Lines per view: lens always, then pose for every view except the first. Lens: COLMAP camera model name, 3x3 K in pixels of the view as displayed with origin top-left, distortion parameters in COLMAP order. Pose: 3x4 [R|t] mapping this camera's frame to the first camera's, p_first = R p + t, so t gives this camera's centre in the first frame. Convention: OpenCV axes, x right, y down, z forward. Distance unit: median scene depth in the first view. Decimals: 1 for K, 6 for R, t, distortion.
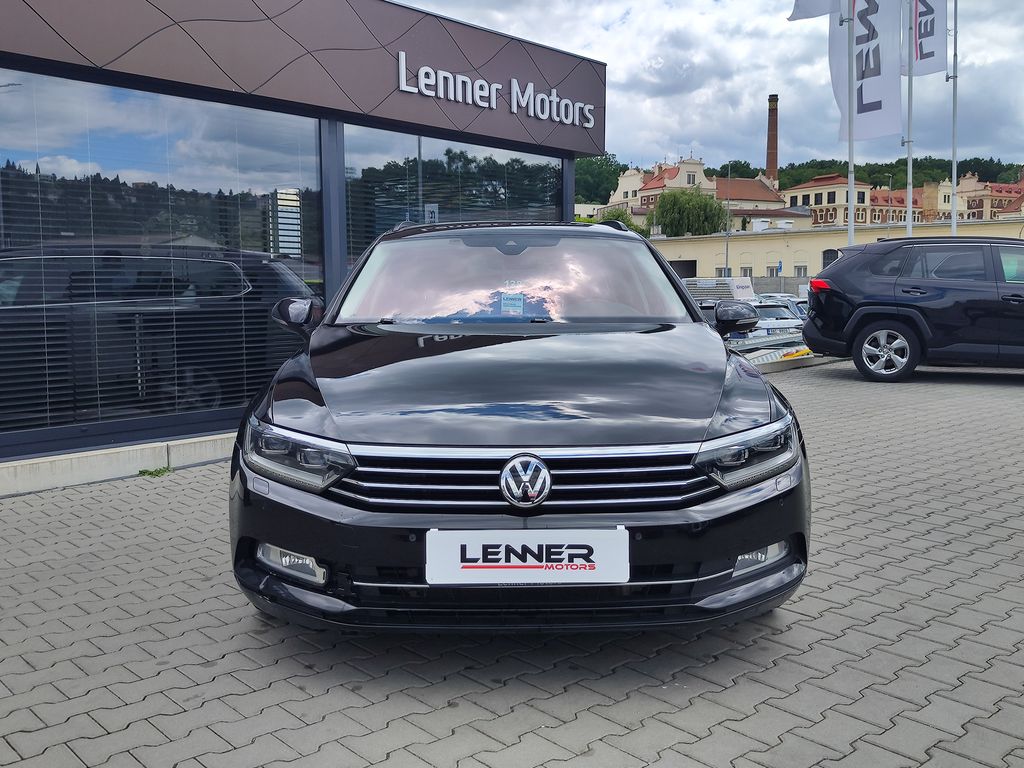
lens RADIAL K [[884.2, 0, 512.0], [0, 884.2, 384.0], [0, 0, 1]] dist [-0.001568, -0.036742]
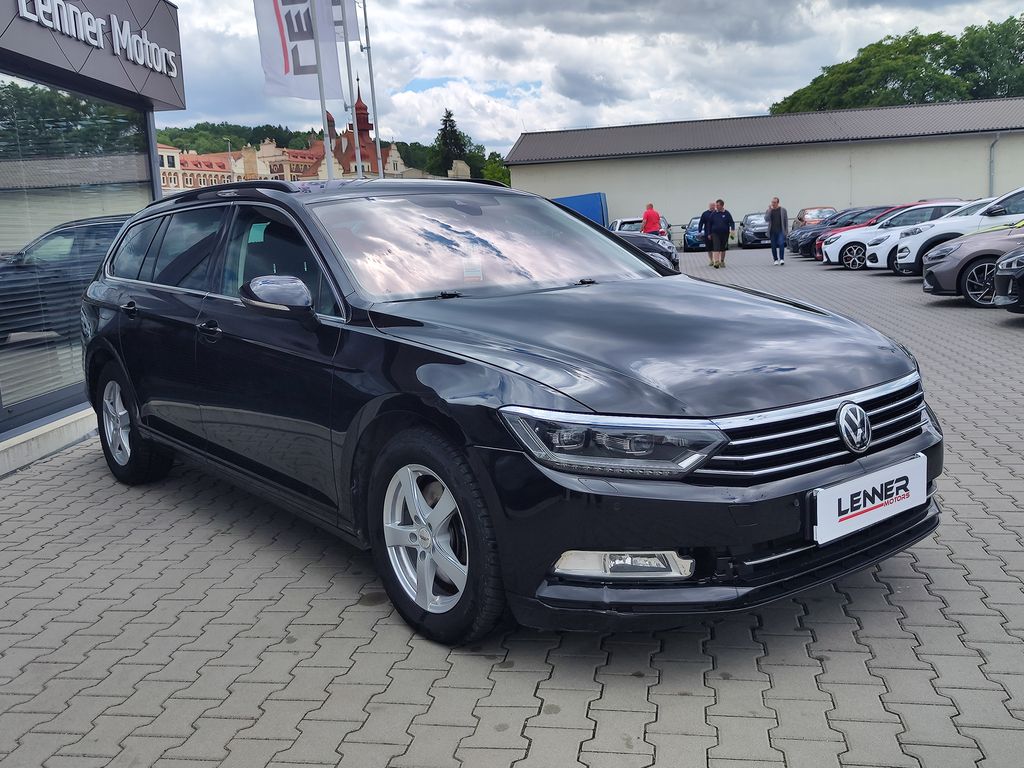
lens RADIAL K [[884.2, 0, 512.0], [0, 884.2, 384.0], [0, 0, 1]] dist [-0.001568, -0.036742]
pose [[0.824902, -0.125497, 0.551169, -0.798602], [0.102766, 0.992090, 0.072088, -0.052215], [-0.555856, -0.002824, 0.831274, 0.325903]]
